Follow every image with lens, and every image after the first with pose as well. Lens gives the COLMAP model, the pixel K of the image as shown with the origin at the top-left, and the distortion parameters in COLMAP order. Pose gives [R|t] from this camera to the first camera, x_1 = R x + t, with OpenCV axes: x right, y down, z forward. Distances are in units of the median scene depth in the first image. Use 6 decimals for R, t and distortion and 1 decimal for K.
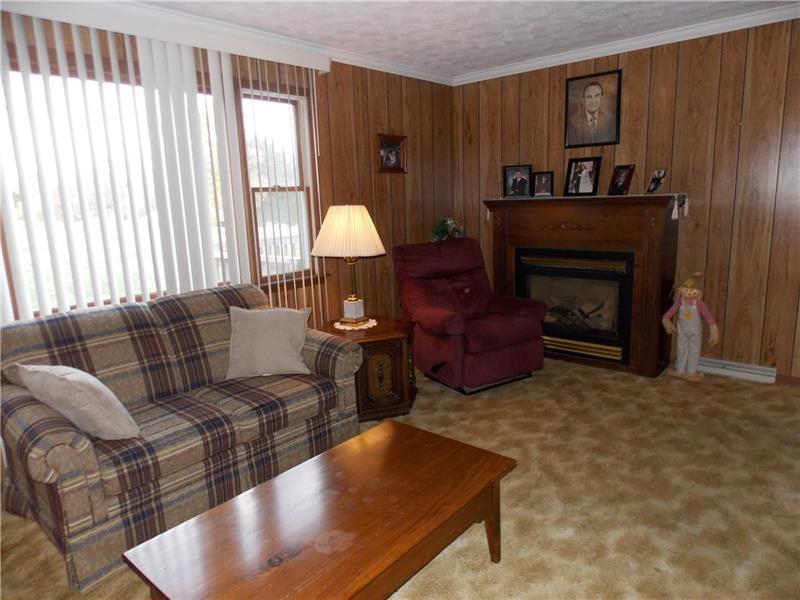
lens RADIAL K [[529.5, 0, 402.4], [0, 529.5, 295.9], [0, 0, 1]] dist [-0.004819, 0.000657]
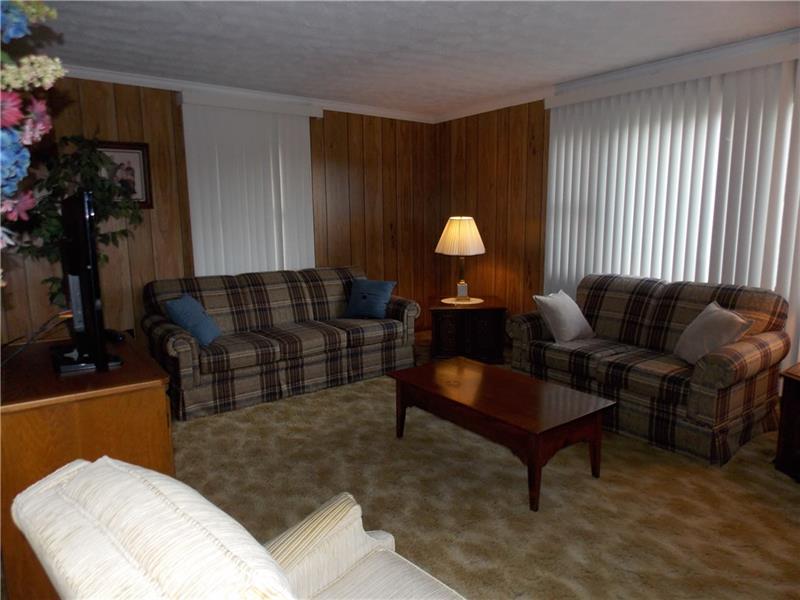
lens RADIAL K [[529.5, 0, 402.4], [0, 529.5, 295.9], [0, 0, 1]] dist [-0.004819, 0.000657]
pose [[-0.202162, 0.191866, -0.960374, 0.999261], [-0.163817, 0.960181, 0.226311, -0.153870], [0.965554, 0.203077, -0.162681, 0.608293]]
